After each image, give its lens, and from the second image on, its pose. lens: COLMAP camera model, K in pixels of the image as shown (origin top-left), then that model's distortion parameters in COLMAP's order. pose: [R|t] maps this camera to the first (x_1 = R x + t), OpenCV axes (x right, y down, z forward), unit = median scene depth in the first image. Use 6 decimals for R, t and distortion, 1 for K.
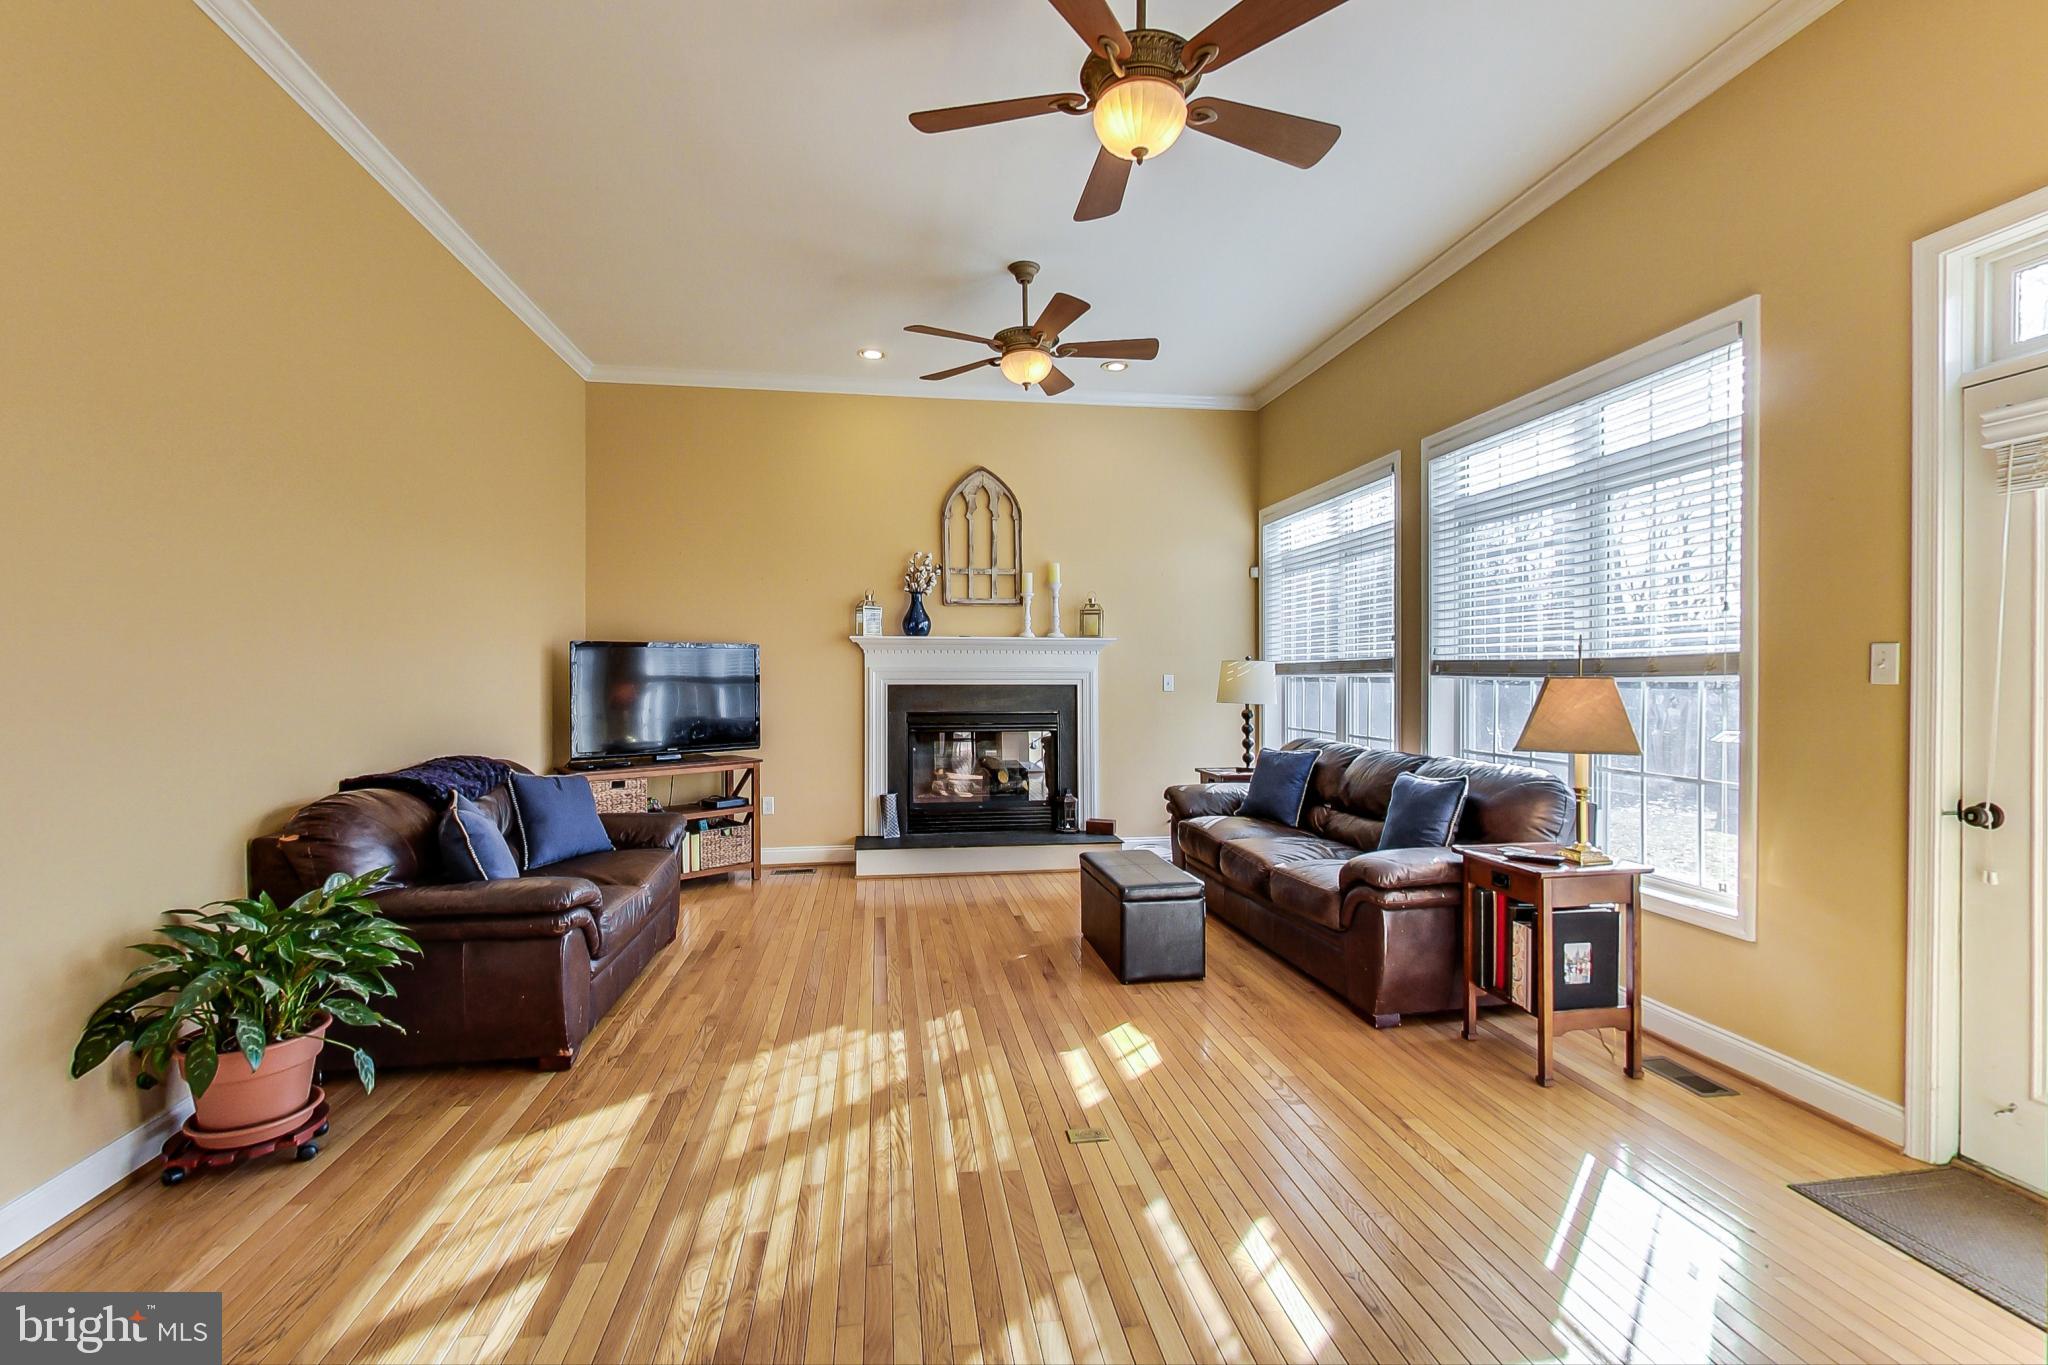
lens RADIAL K [[917.5, 0, 1024.0], [0, 917.5, 682.5], [0, 0, 1]] dist [-0.000538, 0.000004]
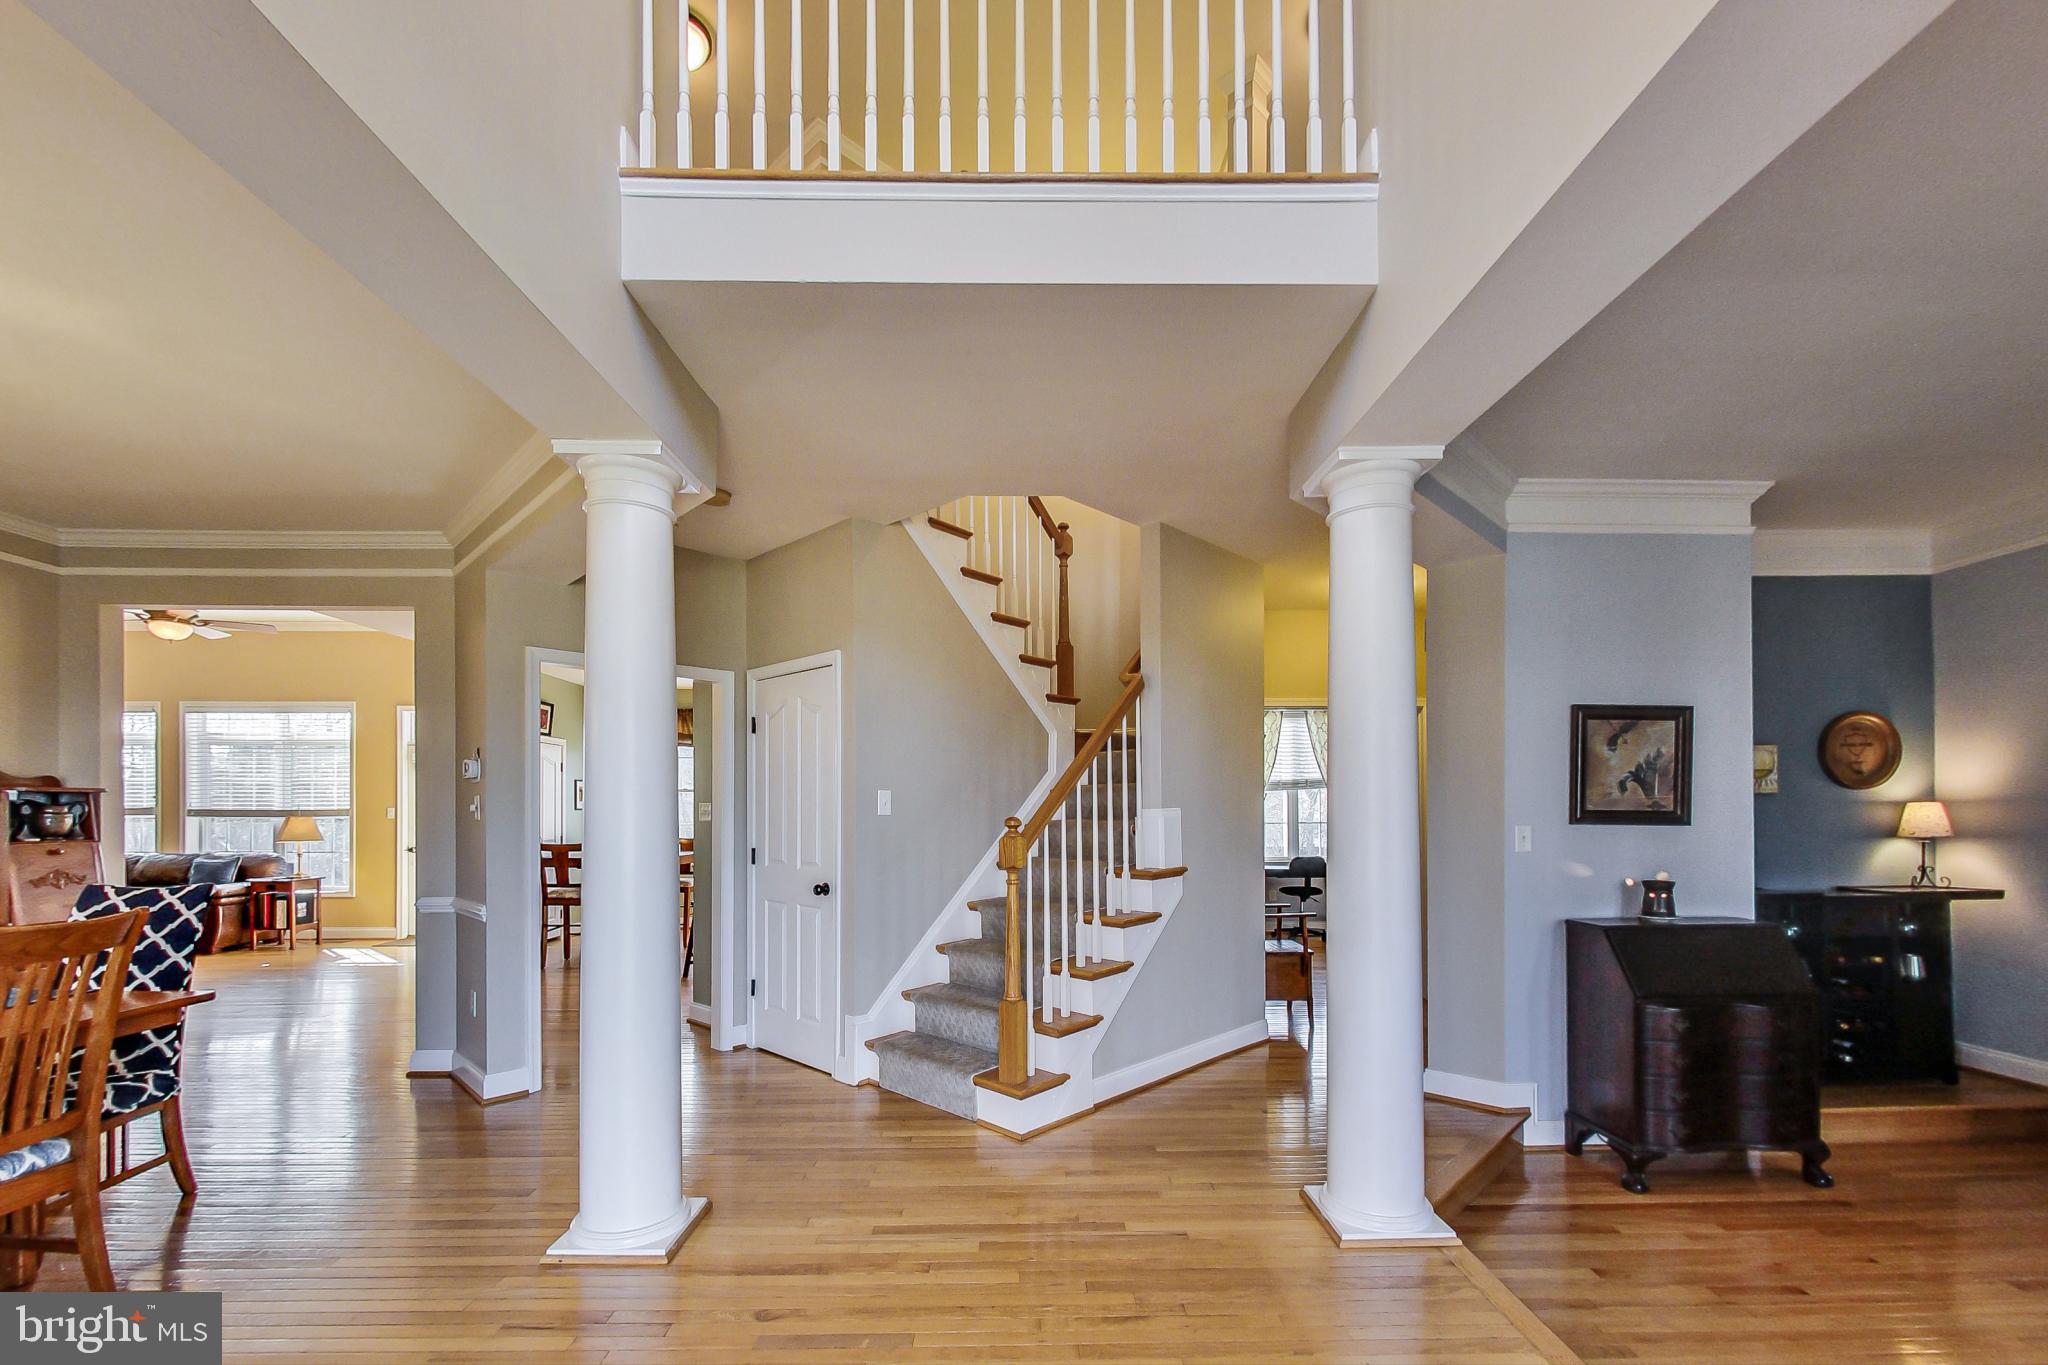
lens RADIAL K [[854.3, 0, 1021.9], [0, 854.3, 812.8], [0, 0, 1]] dist [-0.001380, -0.000367]
pose [[0.134390, -0.000343, 0.990928, -1.817653], [0.009601, 0.999953, -0.000956, 0.006491], [-0.990882, 0.009642, 0.134387, -1.697044]]
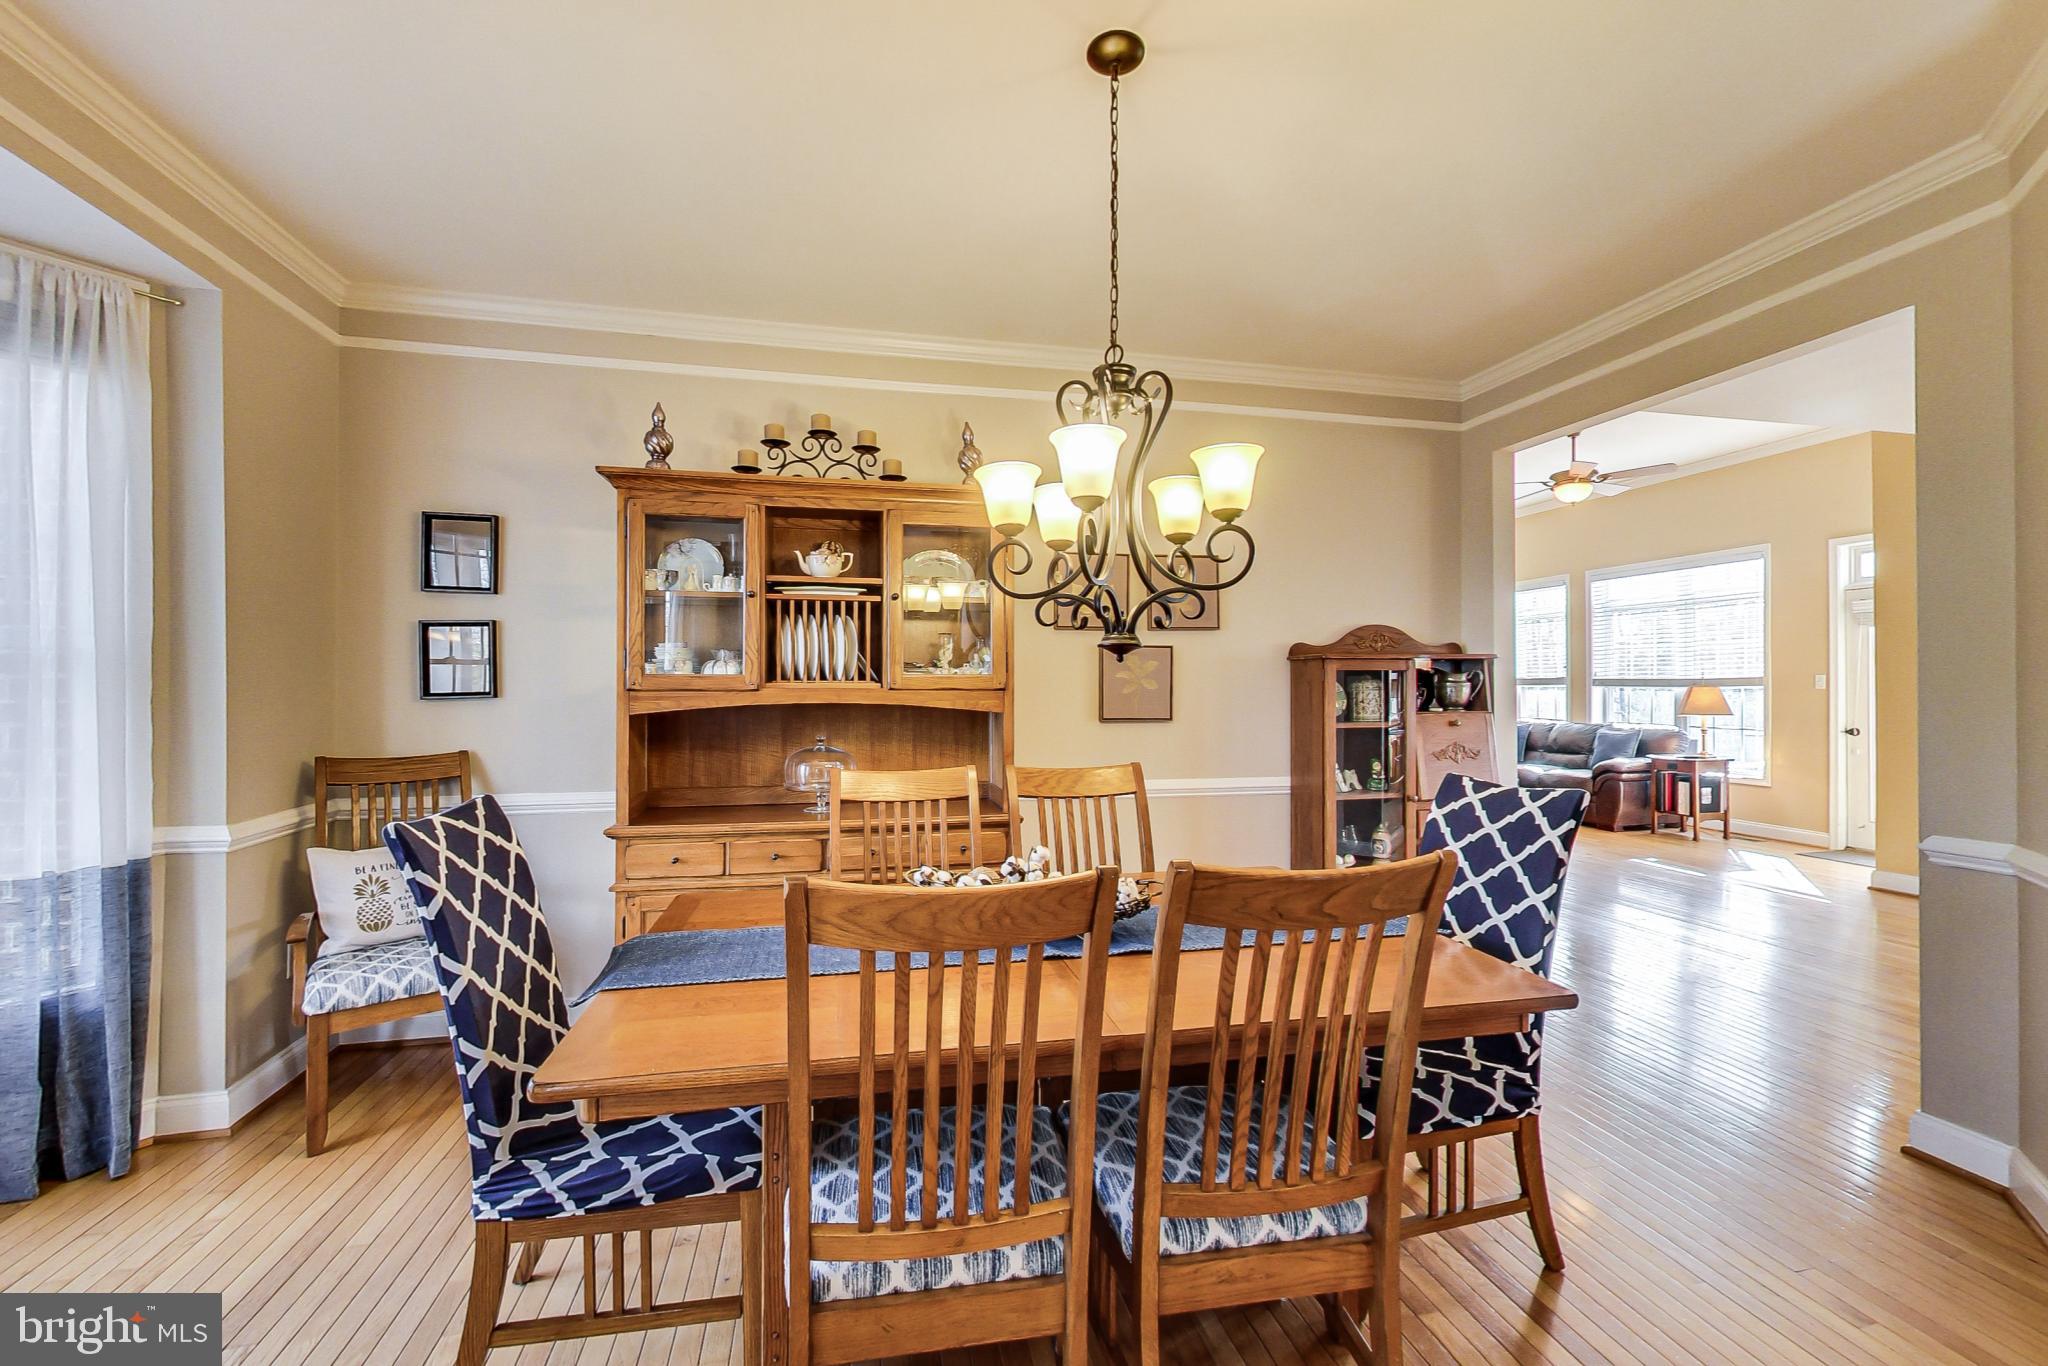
lens RADIAL K [[865.1, 0, 1024.0], [0, 865.1, 683.0], [0, 0, 1]] dist [0.000480, 0.000143]
pose [[0.997470, -0.003661, 0.070992, -1.444342], [0.004528, 0.999917, -0.012053, 0.005243], [-0.070942, 0.012344, 0.997404, -1.268953]]
